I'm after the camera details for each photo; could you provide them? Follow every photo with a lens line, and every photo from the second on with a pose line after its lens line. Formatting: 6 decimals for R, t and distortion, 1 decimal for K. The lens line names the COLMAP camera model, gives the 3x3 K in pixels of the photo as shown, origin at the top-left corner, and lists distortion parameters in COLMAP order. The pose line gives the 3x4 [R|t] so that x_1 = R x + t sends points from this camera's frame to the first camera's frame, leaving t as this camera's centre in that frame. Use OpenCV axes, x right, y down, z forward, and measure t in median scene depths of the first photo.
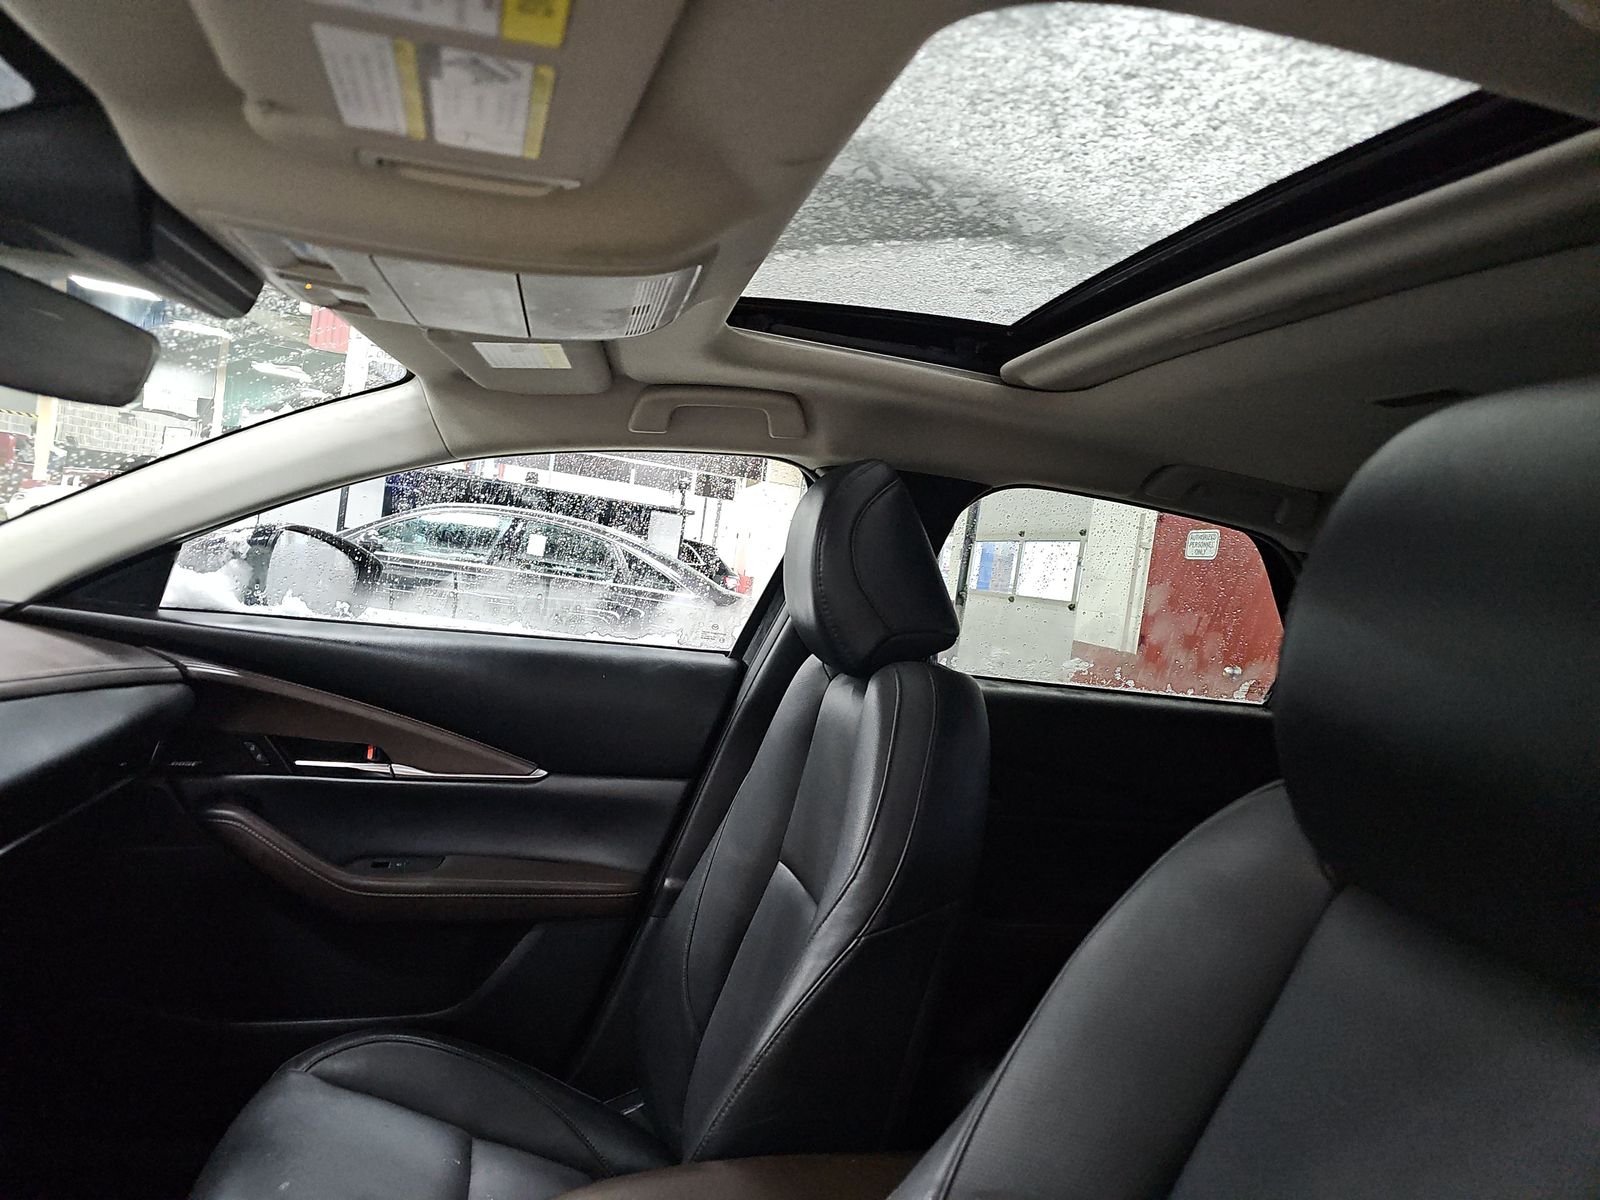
lens RADIAL K [[1064.2, 0, 800.7], [0, 1064.2, 604.0], [0, 0, 1]] dist [0.030548, -0.006896]
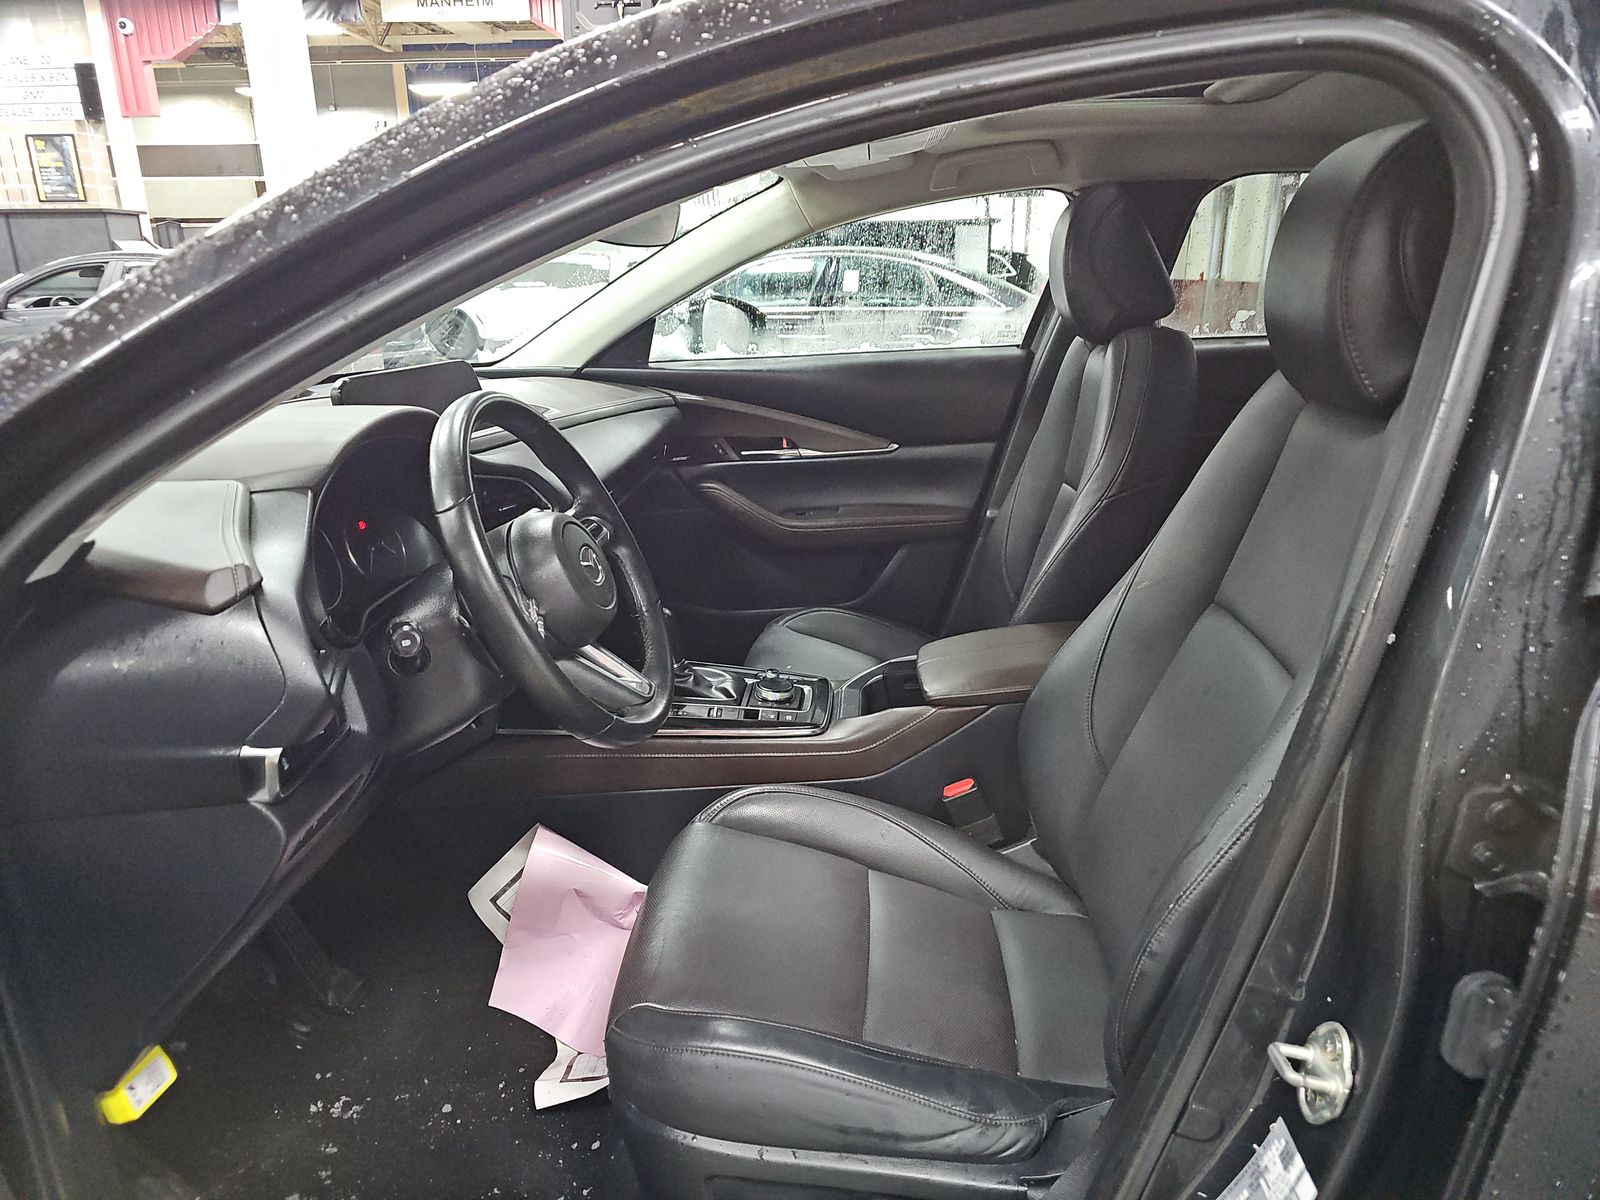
lens RADIAL K [[1064.2, 0, 794.0], [0, 1064.2, 604.8], [0, 0, 1]] dist [0.030548, -0.006896]
pose [[0.948099, -0.057736, -0.312689, 0.070921], [0.134854, 0.963569, 0.230973, 0.013283], [0.287962, -0.261153, 0.921345, -0.449405]]
